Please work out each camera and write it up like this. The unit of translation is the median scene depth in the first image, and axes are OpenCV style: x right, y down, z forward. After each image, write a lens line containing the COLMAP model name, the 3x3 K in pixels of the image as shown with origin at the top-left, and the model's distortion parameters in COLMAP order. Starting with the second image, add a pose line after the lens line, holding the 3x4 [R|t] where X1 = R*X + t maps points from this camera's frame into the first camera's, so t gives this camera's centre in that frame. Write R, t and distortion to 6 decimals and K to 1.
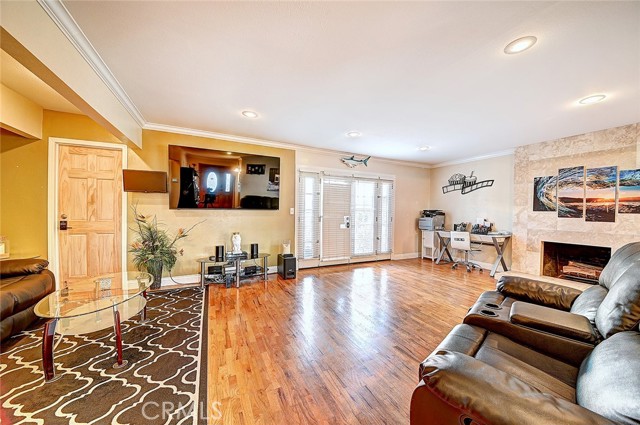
lens RADIAL K [[228.2, 0, 323.2], [0, 228.2, 214.5], [0, 0, 1]] dist [0.000832, -0.009707]
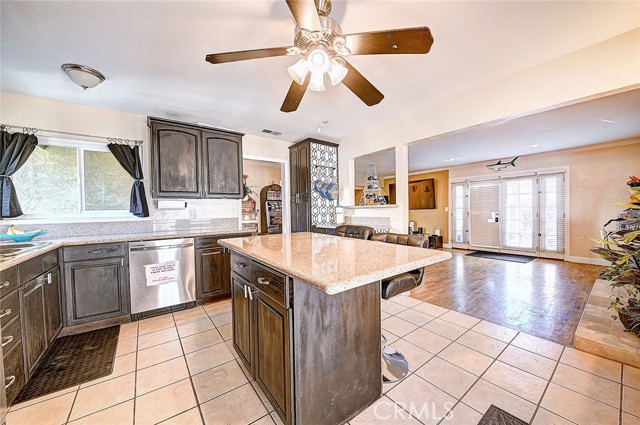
lens RADIAL K [[236.1, 0, 323.1], [0, 236.1, 211.8], [0, 0, 1]] dist [-0.002336, -0.000344]
pose [[0.188373, -0.012518, -0.982018, 1.276111], [0.005220, 0.999917, -0.011745, 0.015966], [0.982084, -0.002913, 0.188423, -0.134378]]
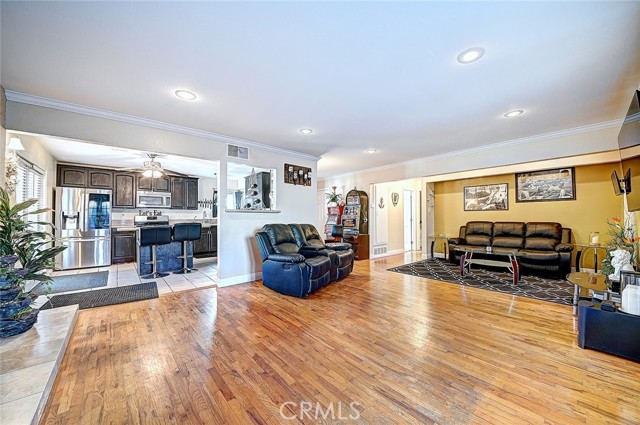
lens RADIAL K [[236.3, 0, 323.3], [0, 236.3, 215.1], [0, 0, 1]] dist [0.014175, -0.014024]
pose [[-0.962703, -0.010861, -0.270343, 0.489126], [-0.010658, 0.999941, -0.002216, 0.003395], [0.270351, 0.000748, -0.962761, 1.187999]]
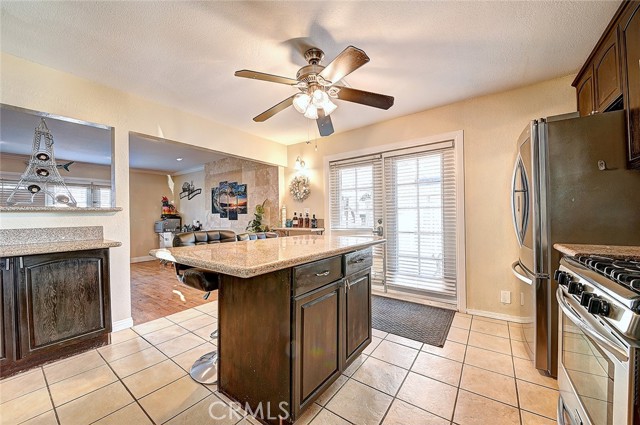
lens RADIAL K [[236.3, 0, 323.3], [0, 236.3, 215.1], [0, 0, 1]] dist [0.014175, -0.014024]
pose [[0.879208, -0.028297, 0.475596, 0.755624], [0.034415, 0.999399, -0.004160, 0.020071], [-0.475193, 0.020026, 0.879654, -0.463000]]
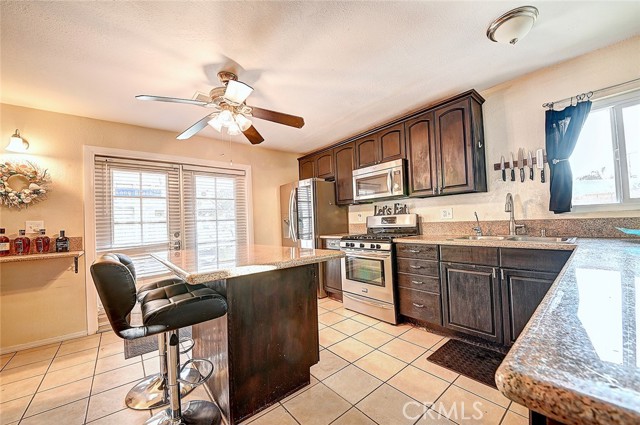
lens RADIAL K [[236.3, 0, 323.3], [0, 236.3, 215.1], [0, 0, 1]] dist [0.014175, -0.014024]
pose [[-0.243443, 0.019342, 0.969722, 0.461057], [0.048419, 0.998797, -0.007767, 0.010891], [-0.968706, 0.045062, -0.244086, -0.137299]]
